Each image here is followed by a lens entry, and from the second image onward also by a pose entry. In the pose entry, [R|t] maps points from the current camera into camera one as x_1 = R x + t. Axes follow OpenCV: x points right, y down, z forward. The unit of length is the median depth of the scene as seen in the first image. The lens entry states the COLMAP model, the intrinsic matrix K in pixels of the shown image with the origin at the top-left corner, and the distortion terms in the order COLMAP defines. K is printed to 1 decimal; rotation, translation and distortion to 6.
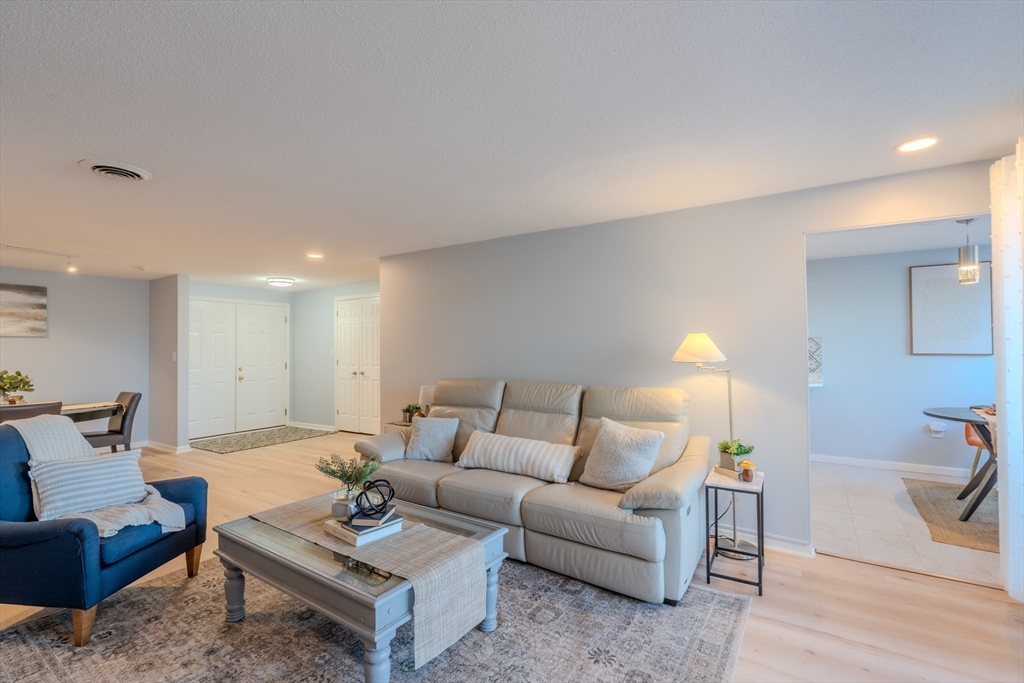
lens RADIAL K [[462.9, 0, 506.7], [0, 462.9, 336.6], [0, 0, 1]] dist [-0.006504, 0.002330]
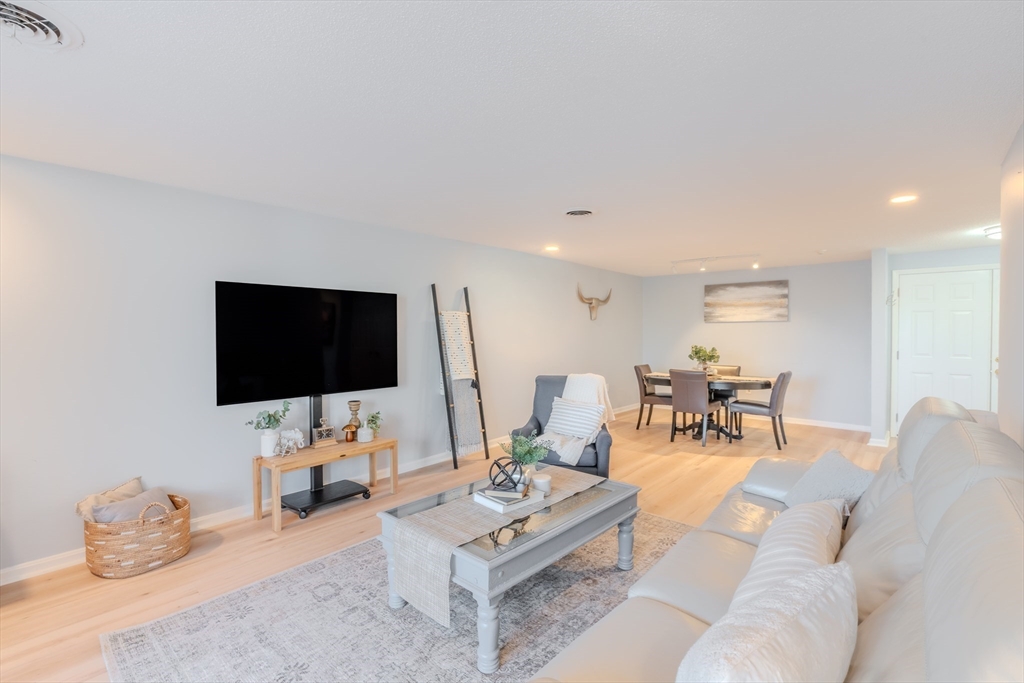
lens RADIAL K [[462.9, 0, 524.9], [0, 462.9, 343.1], [0, 0, 1]] dist [-0.006504, 0.002330]
pose [[-0.114266, 0.033001, -0.992902, 0.595182], [0.024310, 0.999242, 0.030414, 0.010389], [0.993153, -0.020662, -0.114981, 0.906973]]
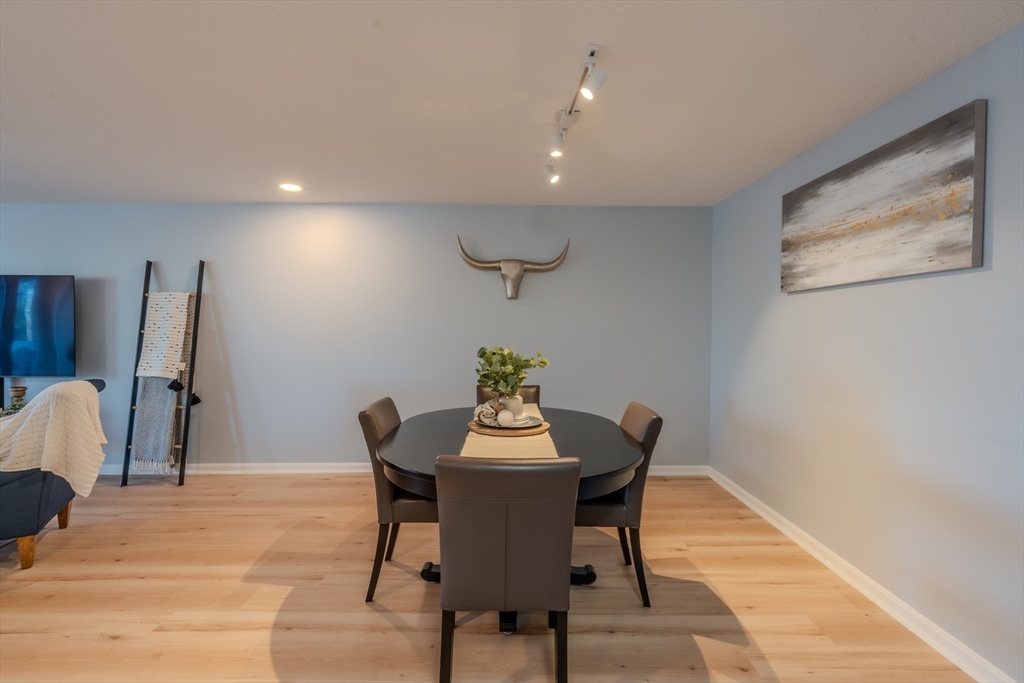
lens RADIAL K [[462.9, 0, 511.9], [0, 462.9, 337.5], [0, 0, 1]] dist [-0.006504, 0.002330]
pose [[-0.833841, 0.018664, -0.551690, -1.170659], [0.017658, 0.999819, 0.007136, 0.079612], [0.551723, -0.003792, -0.834019, 2.187370]]
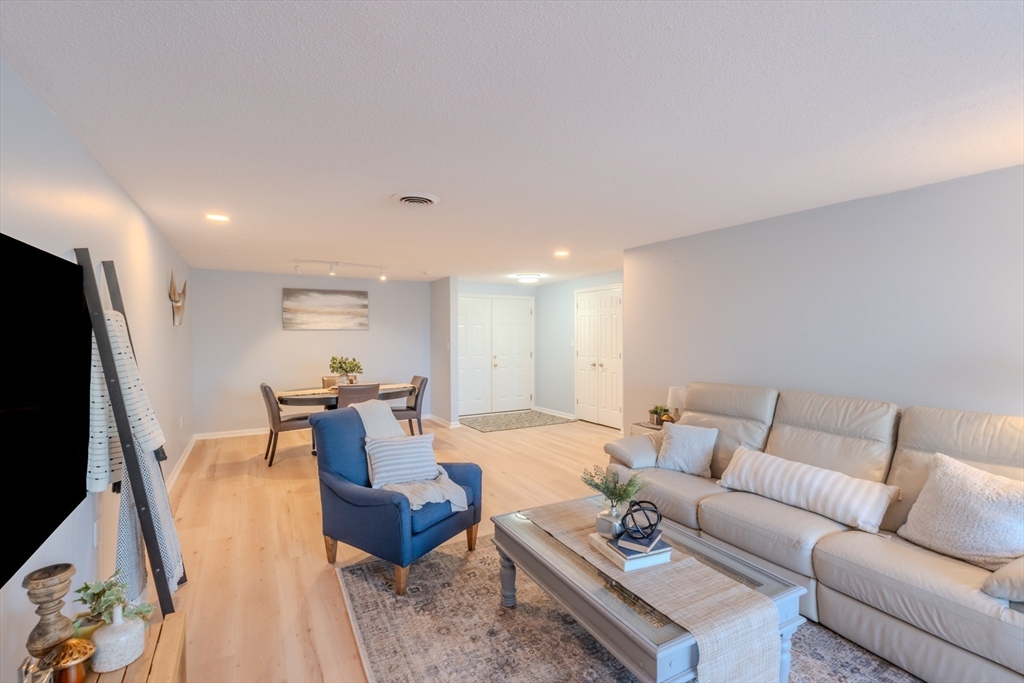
lens RADIAL K [[462.9, 0, 505.6], [0, 462.9, 341.6], [0, 0, 1]] dist [-0.006504, 0.002330]
pose [[0.883306, 0.019516, -0.468390, -0.073872], [0.000042, 0.999130, 0.041709, -0.040878], [0.468797, -0.036862, 0.882537, 0.043761]]
